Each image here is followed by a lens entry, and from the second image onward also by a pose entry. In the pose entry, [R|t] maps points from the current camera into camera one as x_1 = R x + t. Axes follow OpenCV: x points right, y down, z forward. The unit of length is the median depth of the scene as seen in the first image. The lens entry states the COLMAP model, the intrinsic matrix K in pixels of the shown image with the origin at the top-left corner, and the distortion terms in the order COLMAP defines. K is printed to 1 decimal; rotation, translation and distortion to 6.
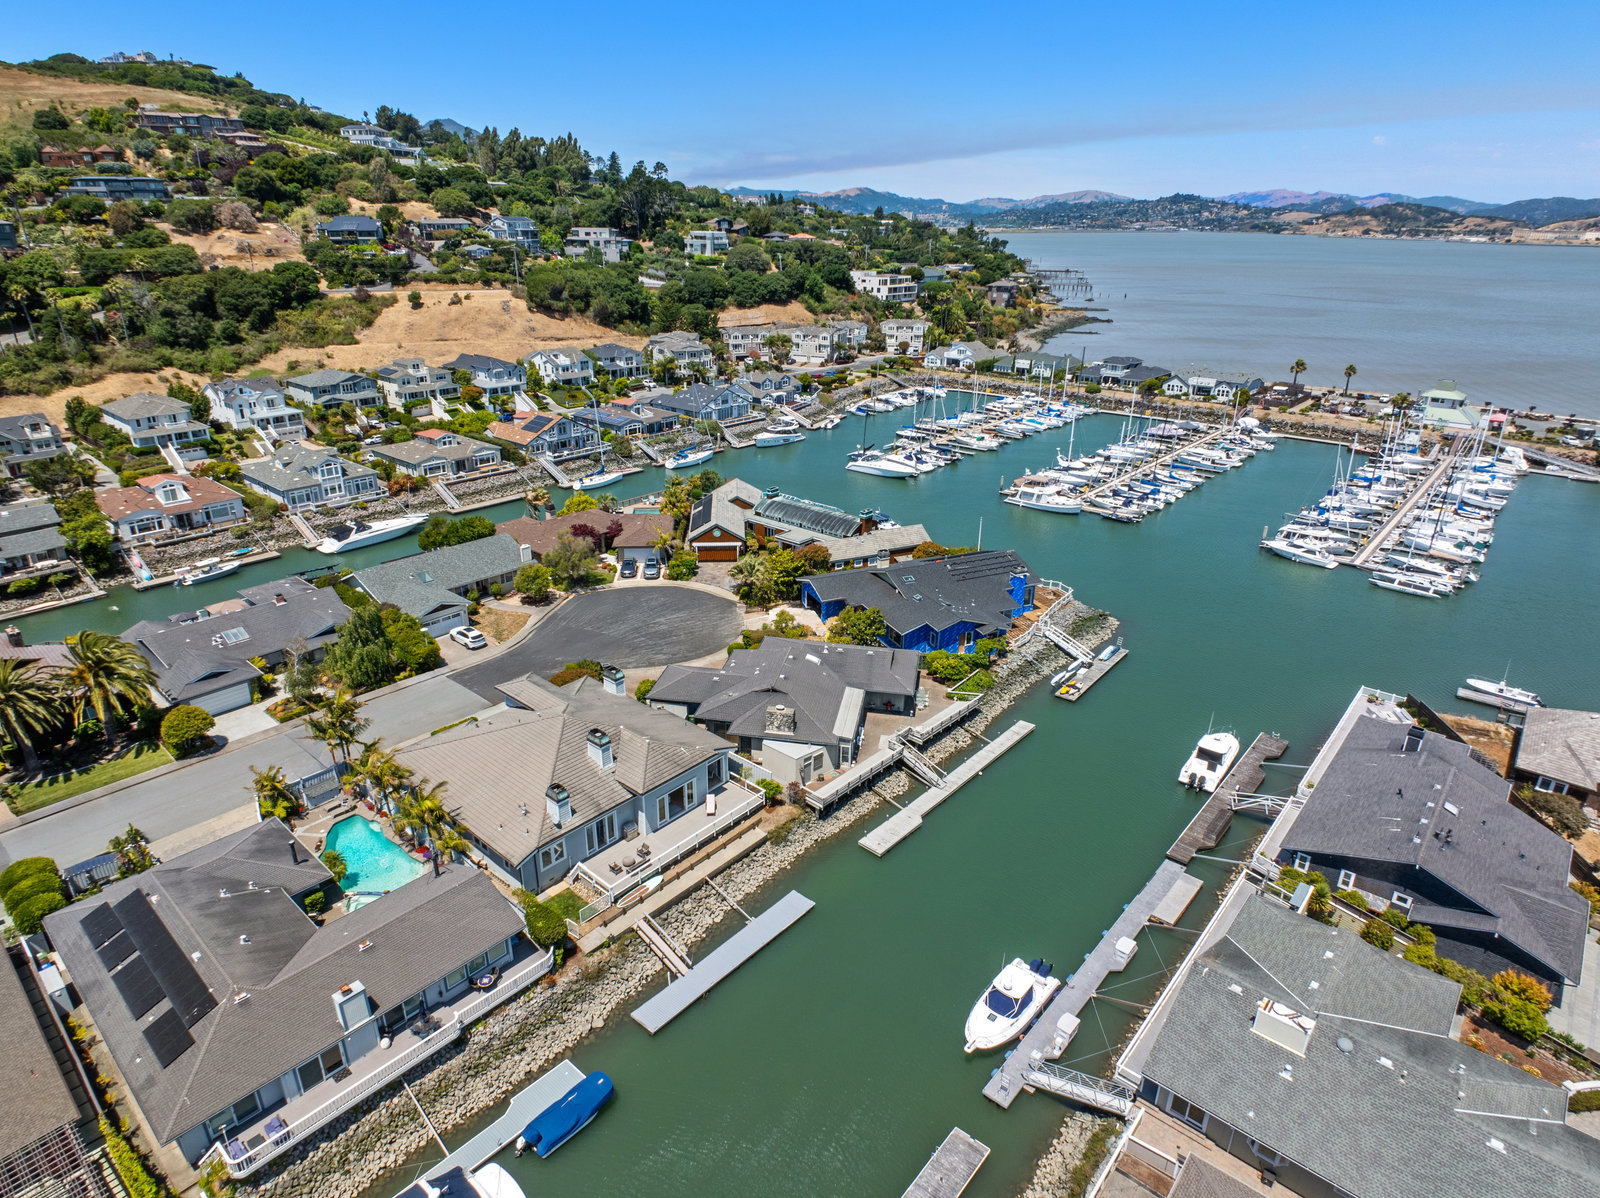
lens RADIAL K [[984.3, 0, 824.3], [0, 984.3, 544.5], [0, 0, 1]] dist [0.009738, -0.027913]
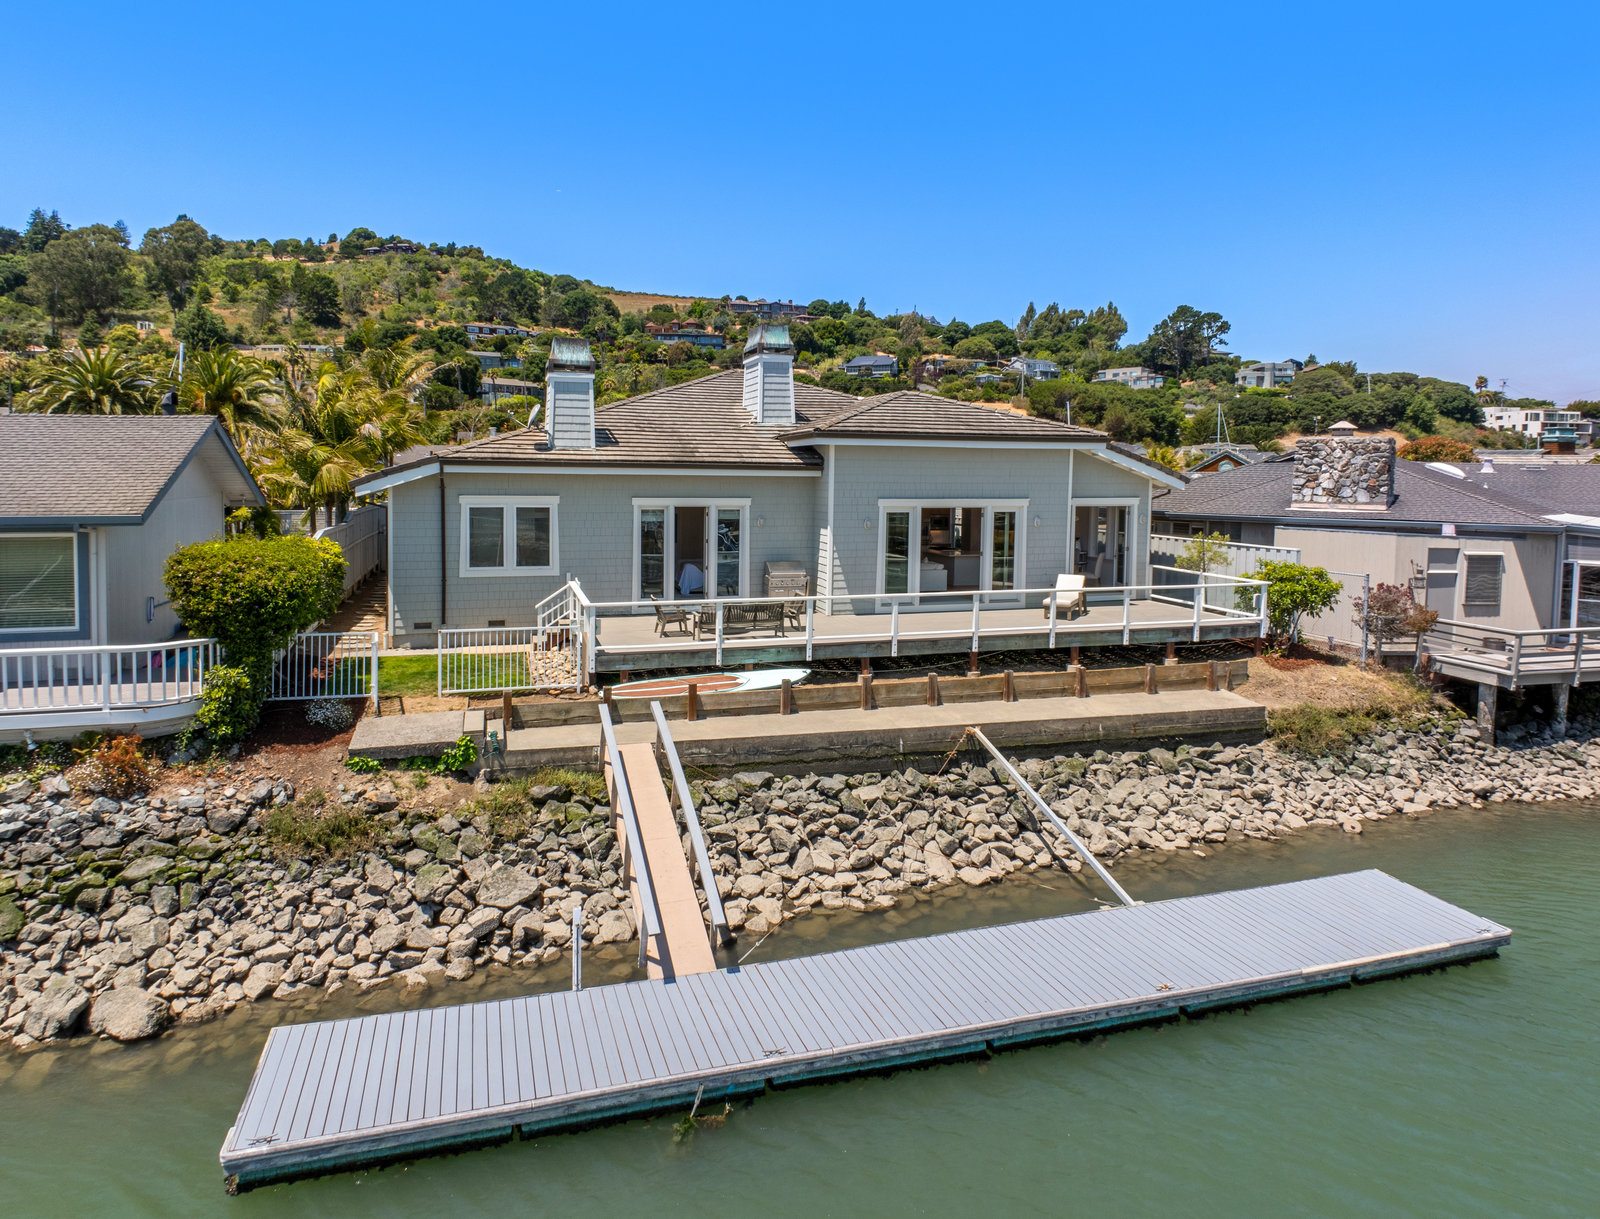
lens RADIAL K [[1024.1, 0, 774.7], [0, 1024.1, 500.6], [0, 0, 1]] dist [0.001352, -0.017780]
pose [[0.843182, 0.023989, -0.537094, -0.008656], [-0.183932, 0.951592, -0.246253, 0.126153], [0.505187, 0.306425, 0.806778, 0.263964]]
